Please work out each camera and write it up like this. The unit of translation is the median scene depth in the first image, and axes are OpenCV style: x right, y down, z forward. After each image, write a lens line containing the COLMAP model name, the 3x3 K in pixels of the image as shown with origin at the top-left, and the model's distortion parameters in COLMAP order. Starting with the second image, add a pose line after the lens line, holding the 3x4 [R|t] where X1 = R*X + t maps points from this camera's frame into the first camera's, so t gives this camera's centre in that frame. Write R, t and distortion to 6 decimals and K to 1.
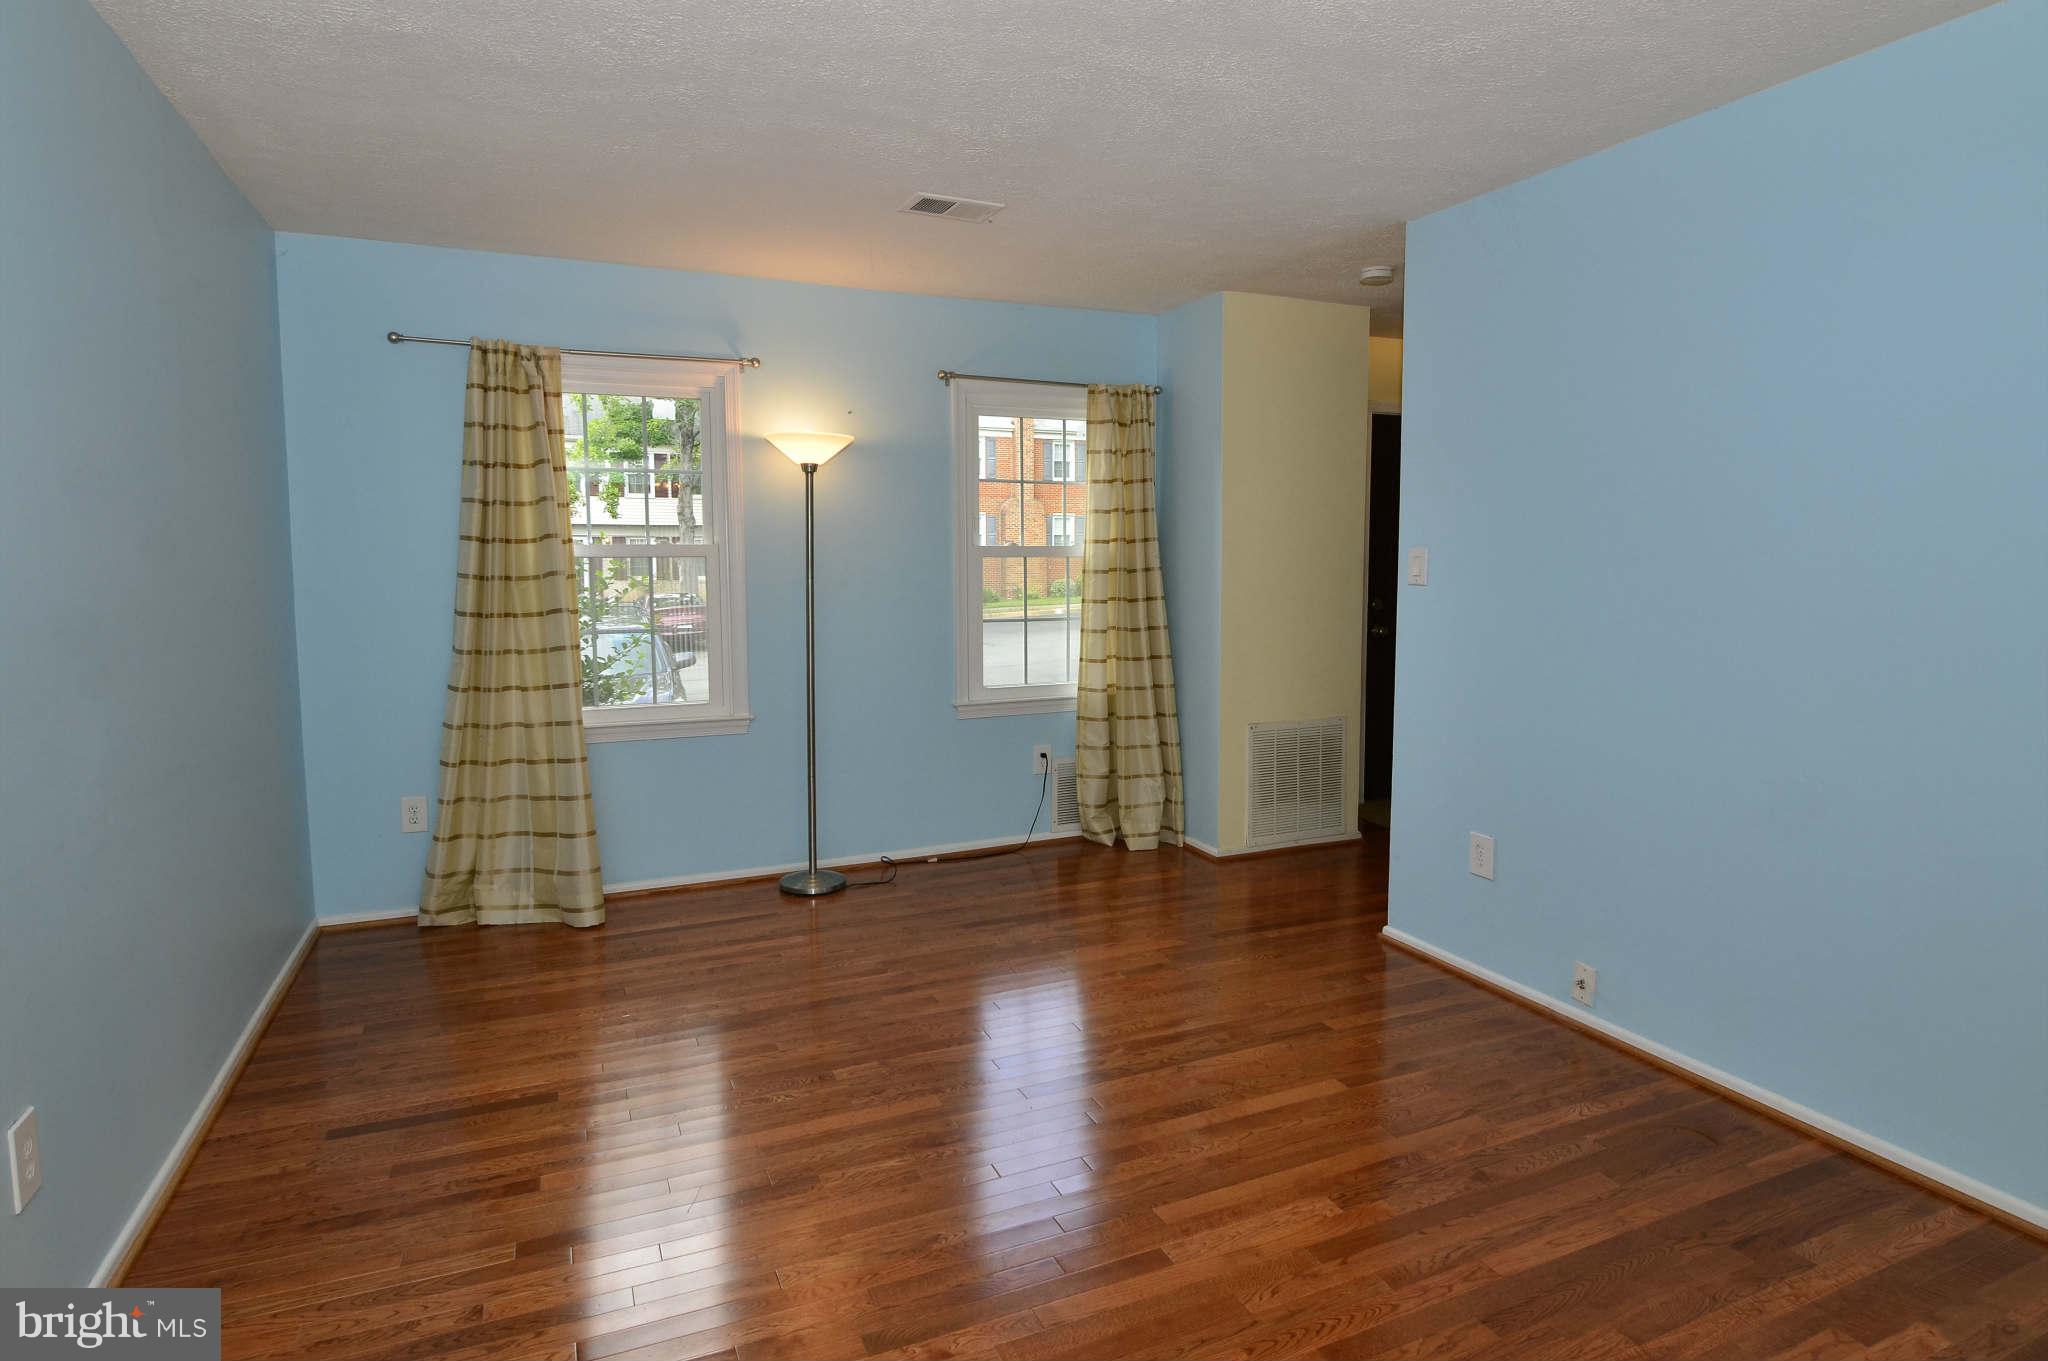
lens RADIAL K [[1041.8, 0, 1013.4], [0, 1041.8, 664.3], [0, 0, 1]] dist [0.000377, -0.000474]
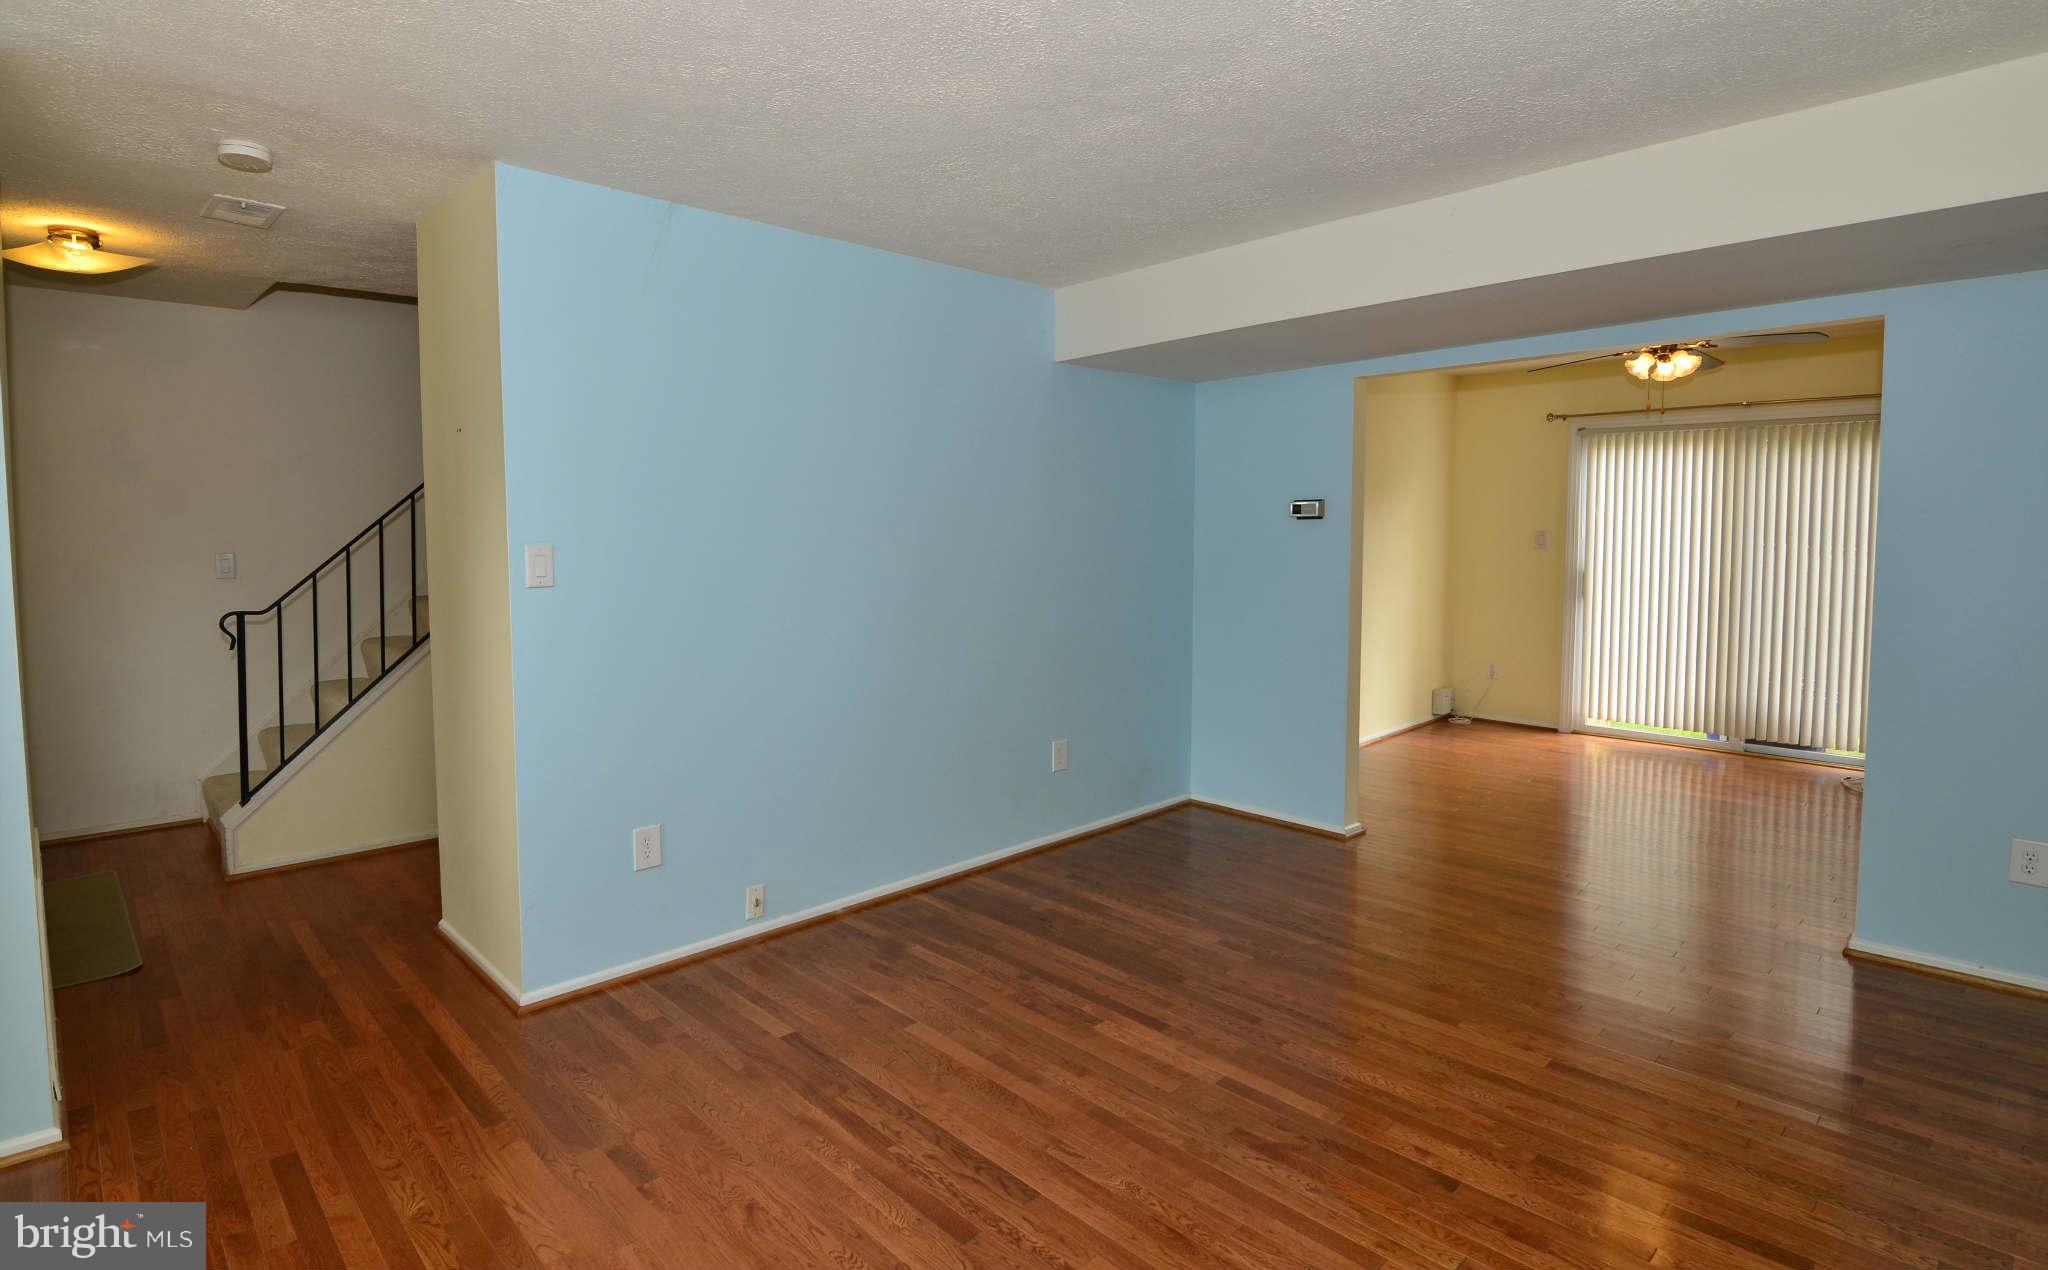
lens RADIAL K [[1015.1, 0, 986.6], [0, 1015.1, 571.5], [0, 0, 1]] dist [-0.005587, -0.002179]
pose [[-0.310353, -0.038698, 0.949833, -0.554965], [0.104310, 0.991751, 0.074489, -0.115913], [-0.944881, 0.122195, -0.303757, 0.922749]]
